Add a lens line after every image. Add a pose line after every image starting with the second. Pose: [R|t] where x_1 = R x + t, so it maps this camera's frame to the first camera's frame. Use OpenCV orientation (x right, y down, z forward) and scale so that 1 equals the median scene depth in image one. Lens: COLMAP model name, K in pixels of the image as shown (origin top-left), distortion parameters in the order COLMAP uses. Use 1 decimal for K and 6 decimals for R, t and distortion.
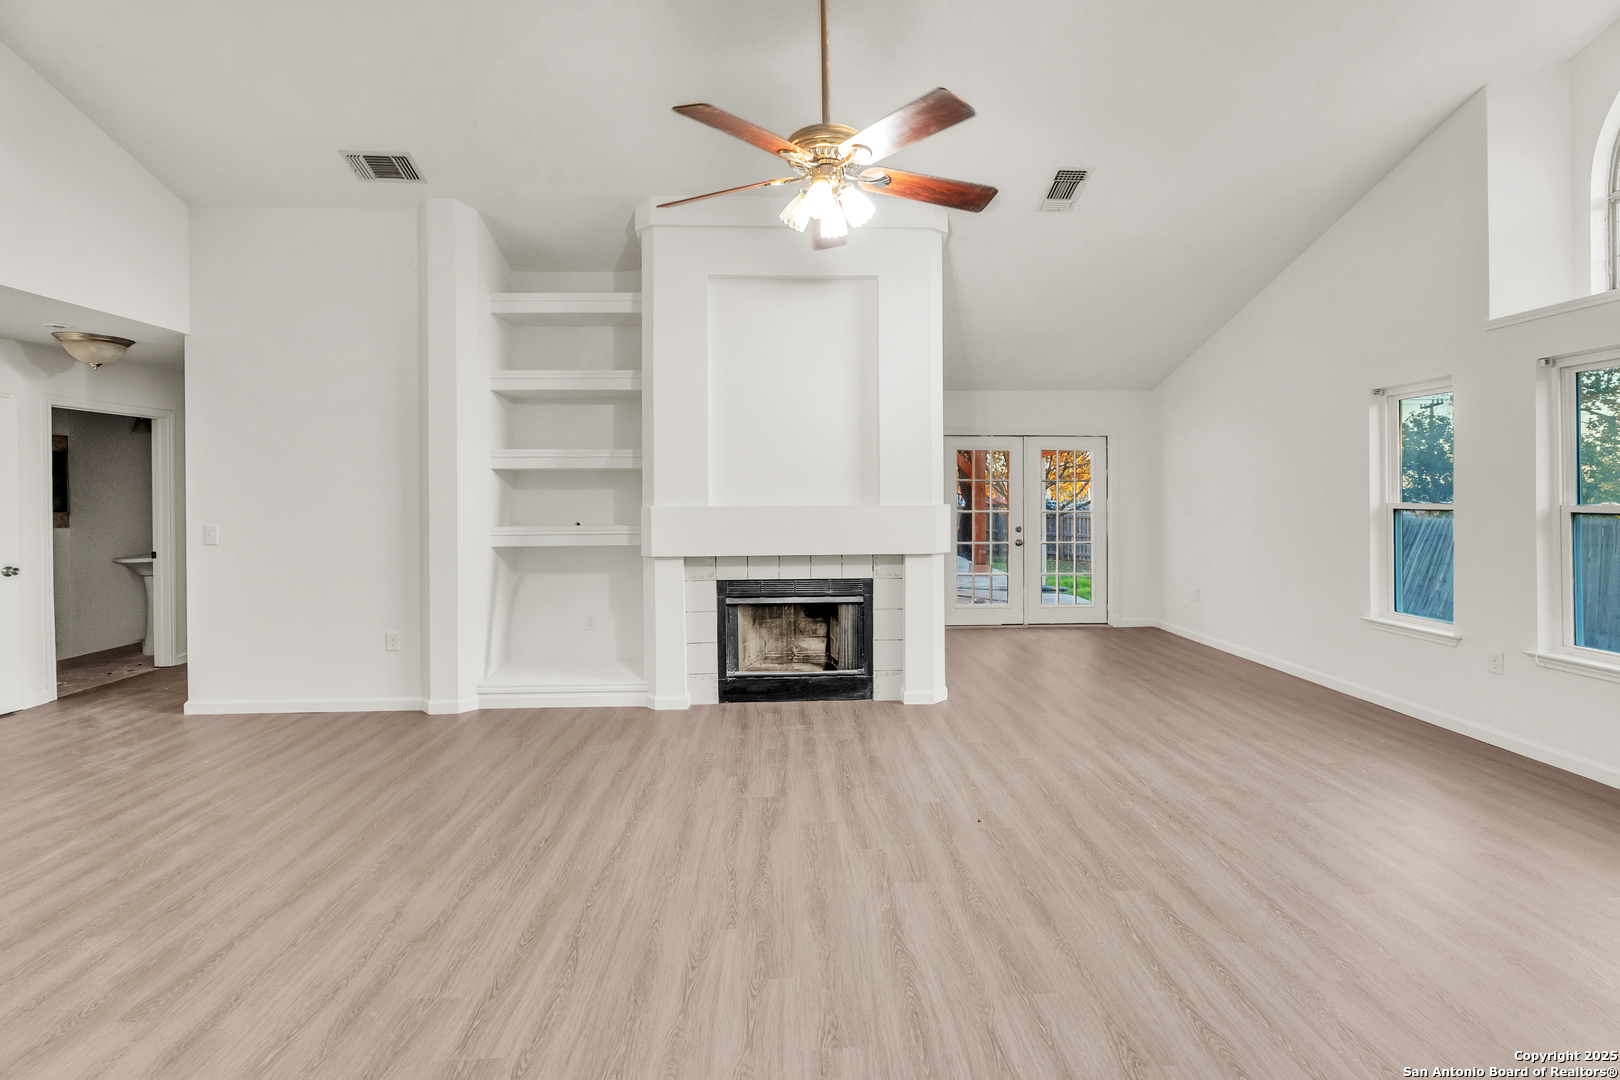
lens RADIAL K [[707.0, 0, 806.8], [0, 707.0, 513.5], [0, 0, 1]] dist [-0.004004, -0.001601]
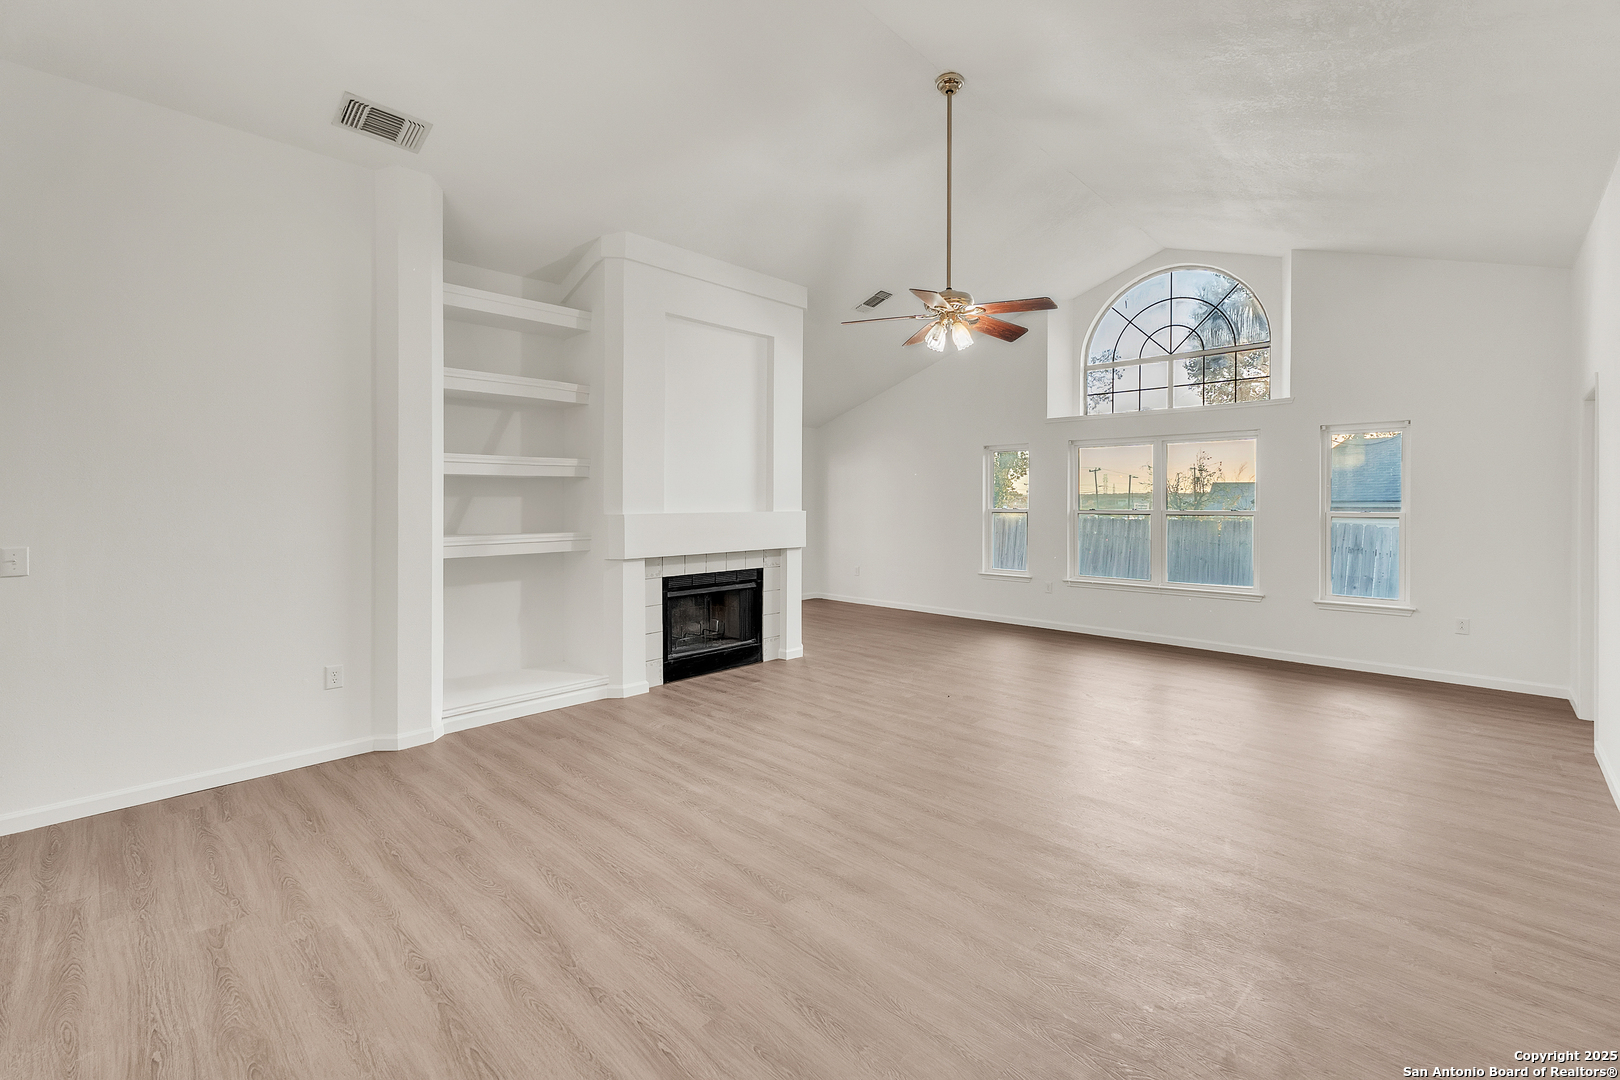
lens RADIAL K [[707.0, 0, 806.7], [0, 707.0, 535.0], [0, 0, 1]] dist [-0.004004, -0.001601]
pose [[0.721558, -0.027932, 0.691791, -0.752425], [0.015326, 0.999585, 0.024375, 0.000857], [-0.692185, -0.006986, 0.721687, 0.007846]]
